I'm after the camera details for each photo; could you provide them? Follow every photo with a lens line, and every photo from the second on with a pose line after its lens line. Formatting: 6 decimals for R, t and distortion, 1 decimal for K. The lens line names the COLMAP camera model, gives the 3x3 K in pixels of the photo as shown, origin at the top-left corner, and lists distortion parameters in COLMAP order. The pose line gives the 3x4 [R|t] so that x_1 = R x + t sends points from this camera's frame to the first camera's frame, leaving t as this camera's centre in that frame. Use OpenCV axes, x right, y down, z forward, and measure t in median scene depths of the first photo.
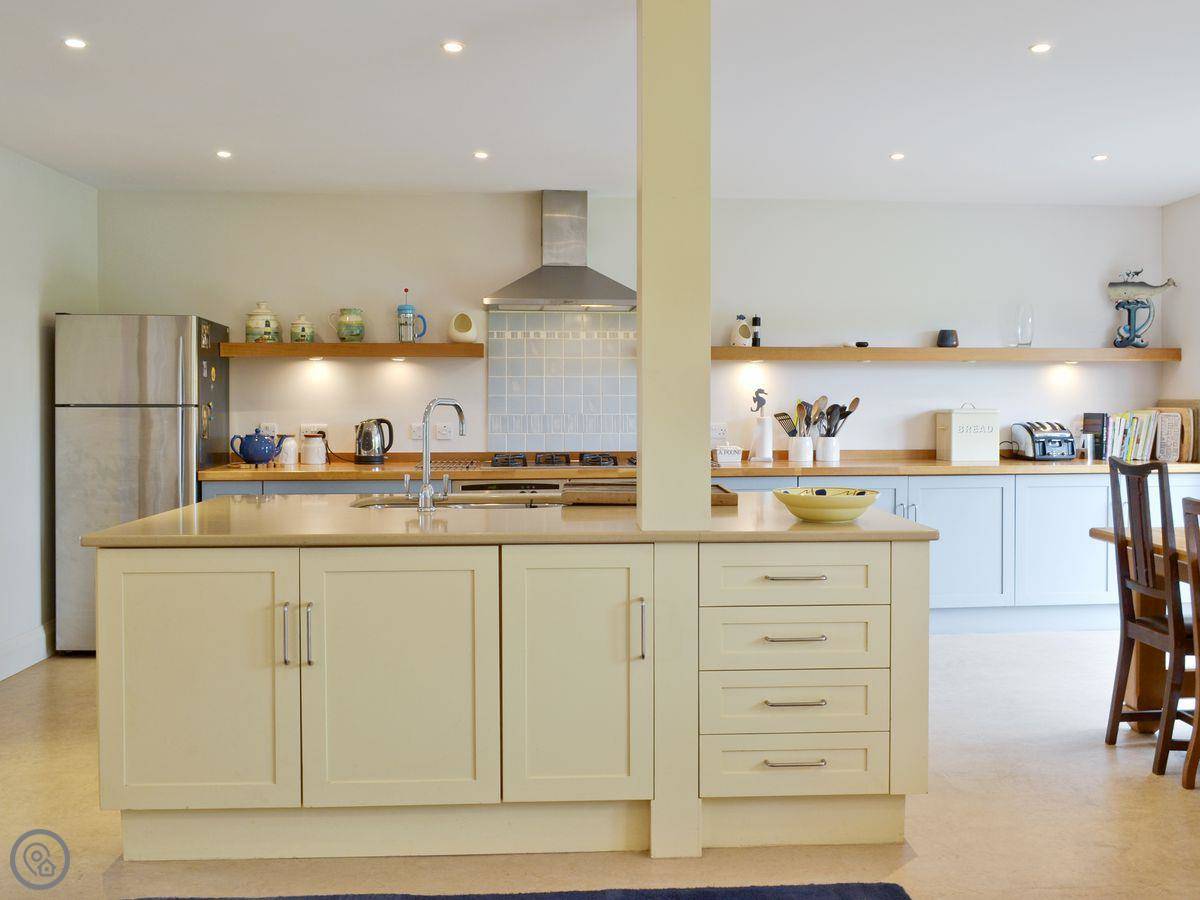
lens RADIAL K [[1087.6, 0, 600.0], [0, 1087.6, 450.0], [0, 0, 1]] dist [0.005398, 0.002567]
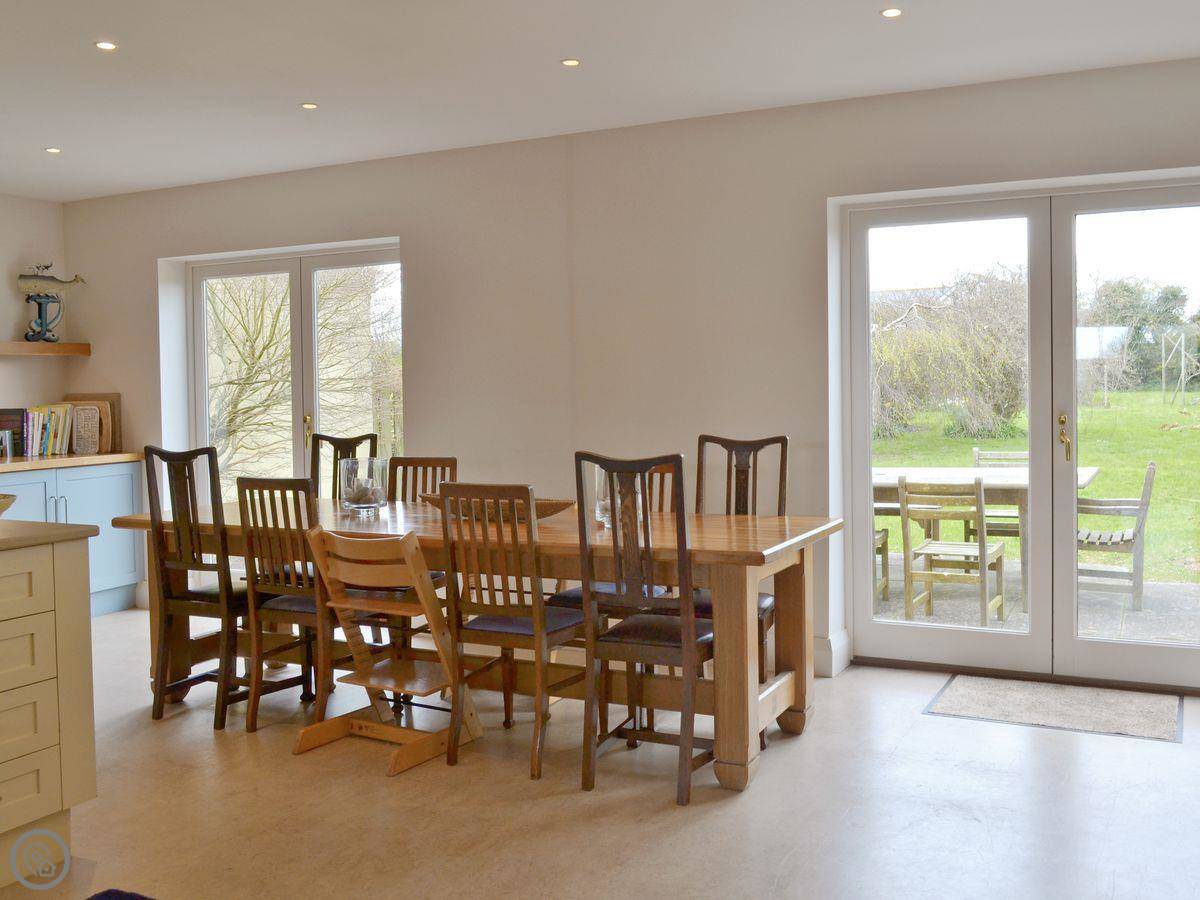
lens RADIAL K [[1147.1, 0, 600.0], [0, 1147.1, 450.0], [0, 0, 1]] dist [-0.010232, -0.002158]
pose [[0.500012, -0.058312, 0.864053, -0.167495], [0.058319, 0.997733, 0.033585, -0.001095], [-0.864052, 0.033597, 0.502280, 0.042966]]
